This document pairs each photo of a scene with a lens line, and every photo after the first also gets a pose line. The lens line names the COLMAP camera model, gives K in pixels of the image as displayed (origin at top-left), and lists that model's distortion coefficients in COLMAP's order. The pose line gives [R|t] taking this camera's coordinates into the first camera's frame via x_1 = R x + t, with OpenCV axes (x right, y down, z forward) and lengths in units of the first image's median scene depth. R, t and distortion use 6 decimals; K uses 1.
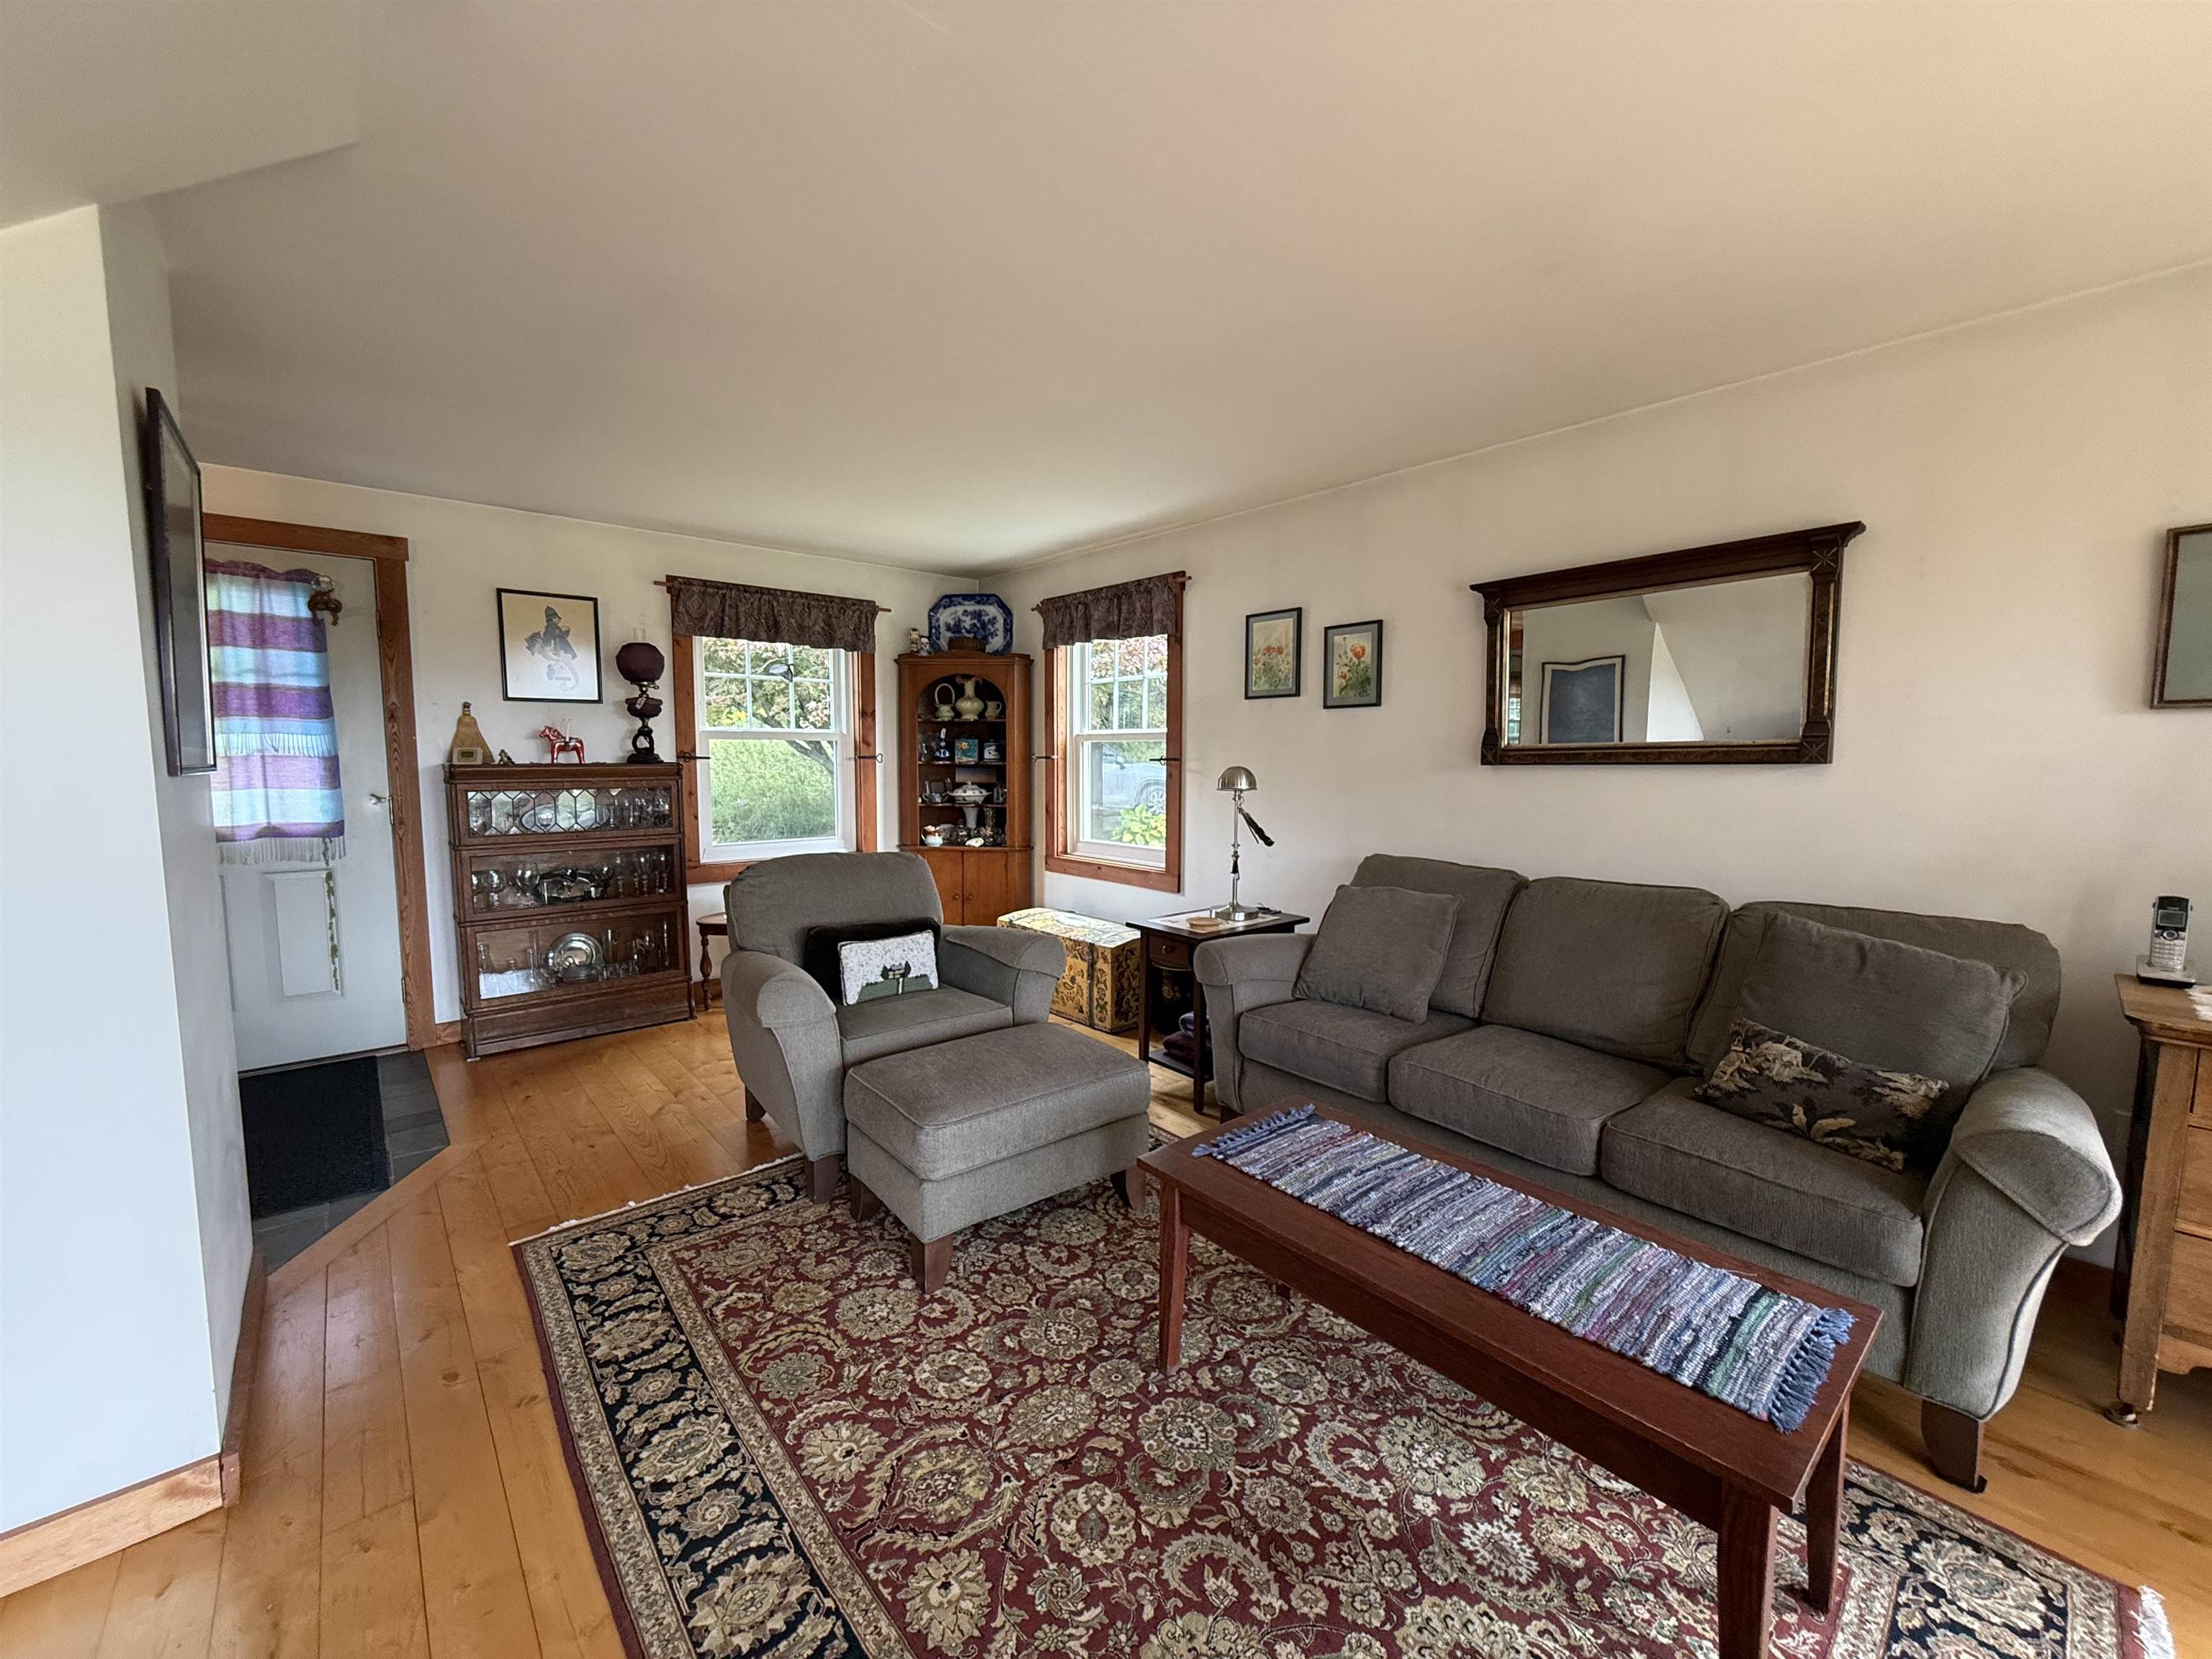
lens RADIAL K [[883.1, 0, 1113.0], [0, 883.1, 832.1], [0, 0, 1]] dist [-0.000148, 0.000373]
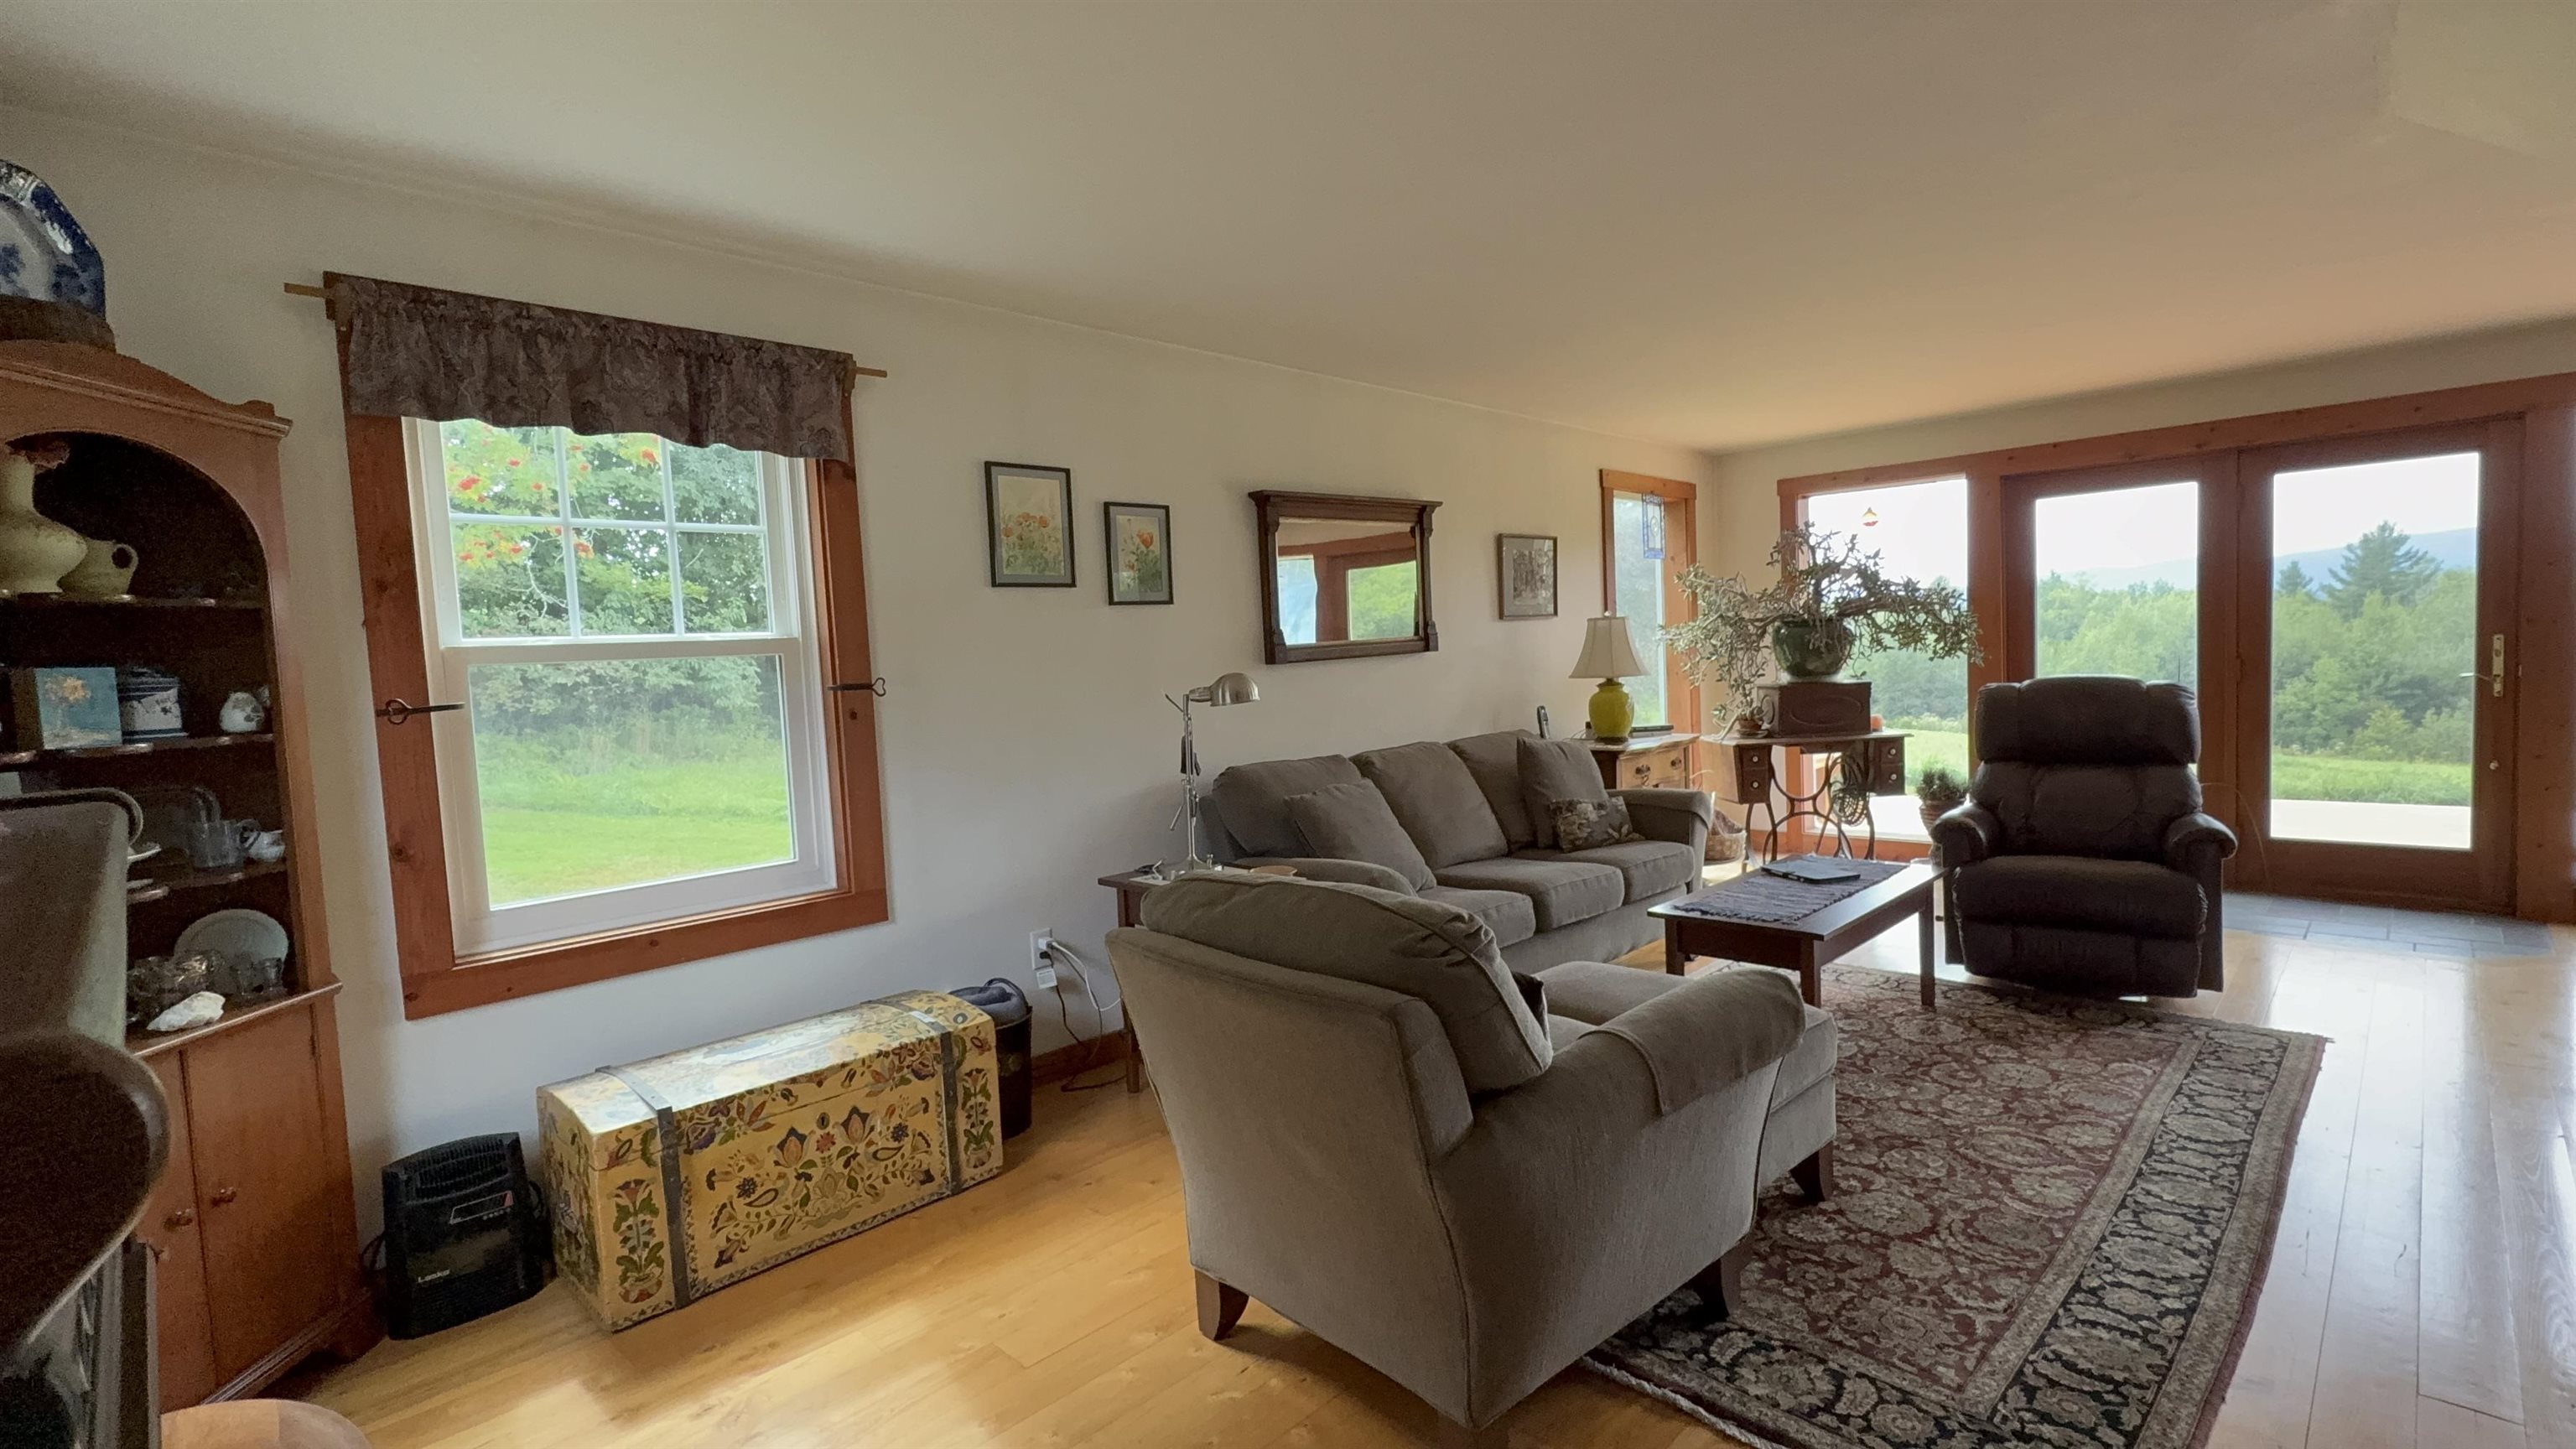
lens RADIAL K [[1154.1, 0, 1288.3], [0, 1154.1, 729.8], [0, 0, 1]] dist [-0.000575, 0.000558]
pose [[-0.072054, -0.068382, 0.995054, -0.724906], [0.136228, 0.987623, 0.077736, -0.080100], [-0.988054, 0.141155, -0.061847, 0.834105]]
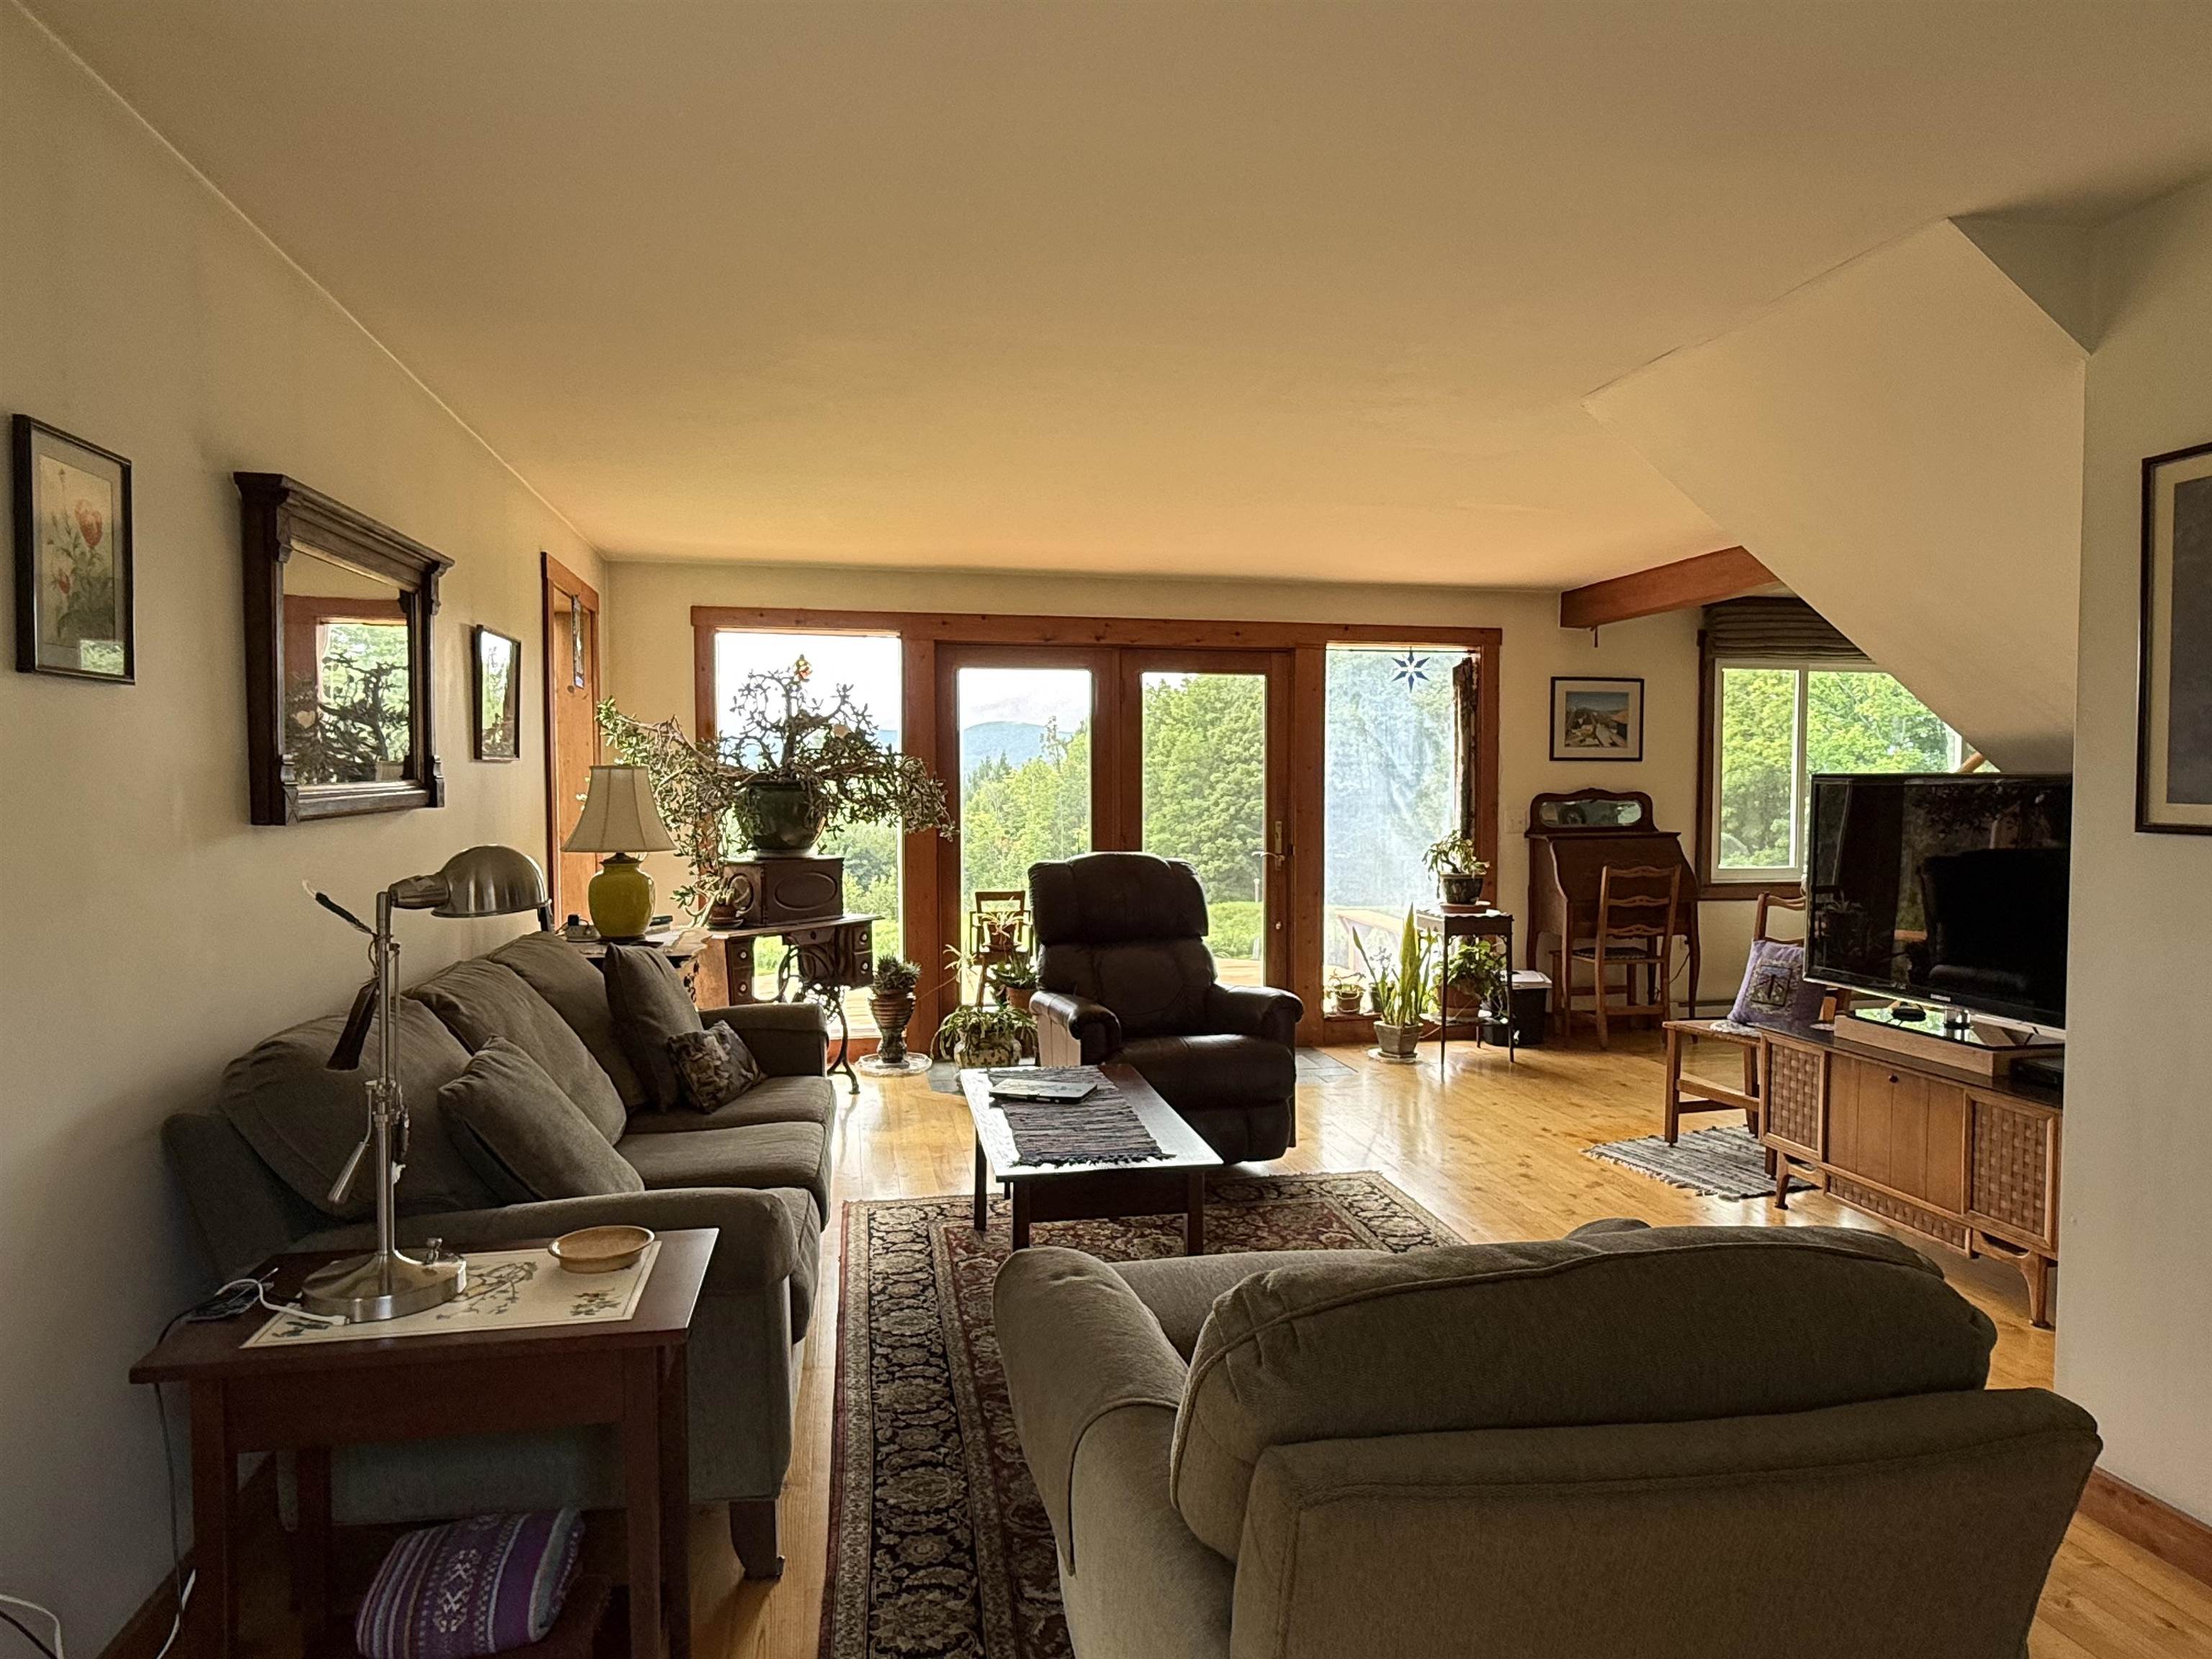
lens RADIAL K [[1339.8, 0, 1121.7], [0, 1339.8, 831.5], [0, 0, 1]] dist [0.000217, -0.000159]
pose [[-0.870617, -0.022279, 0.491456, -0.306705], [0.040577, 0.992318, 0.116867, -0.111838], [-0.490285, 0.121688, -0.863025, 1.109916]]
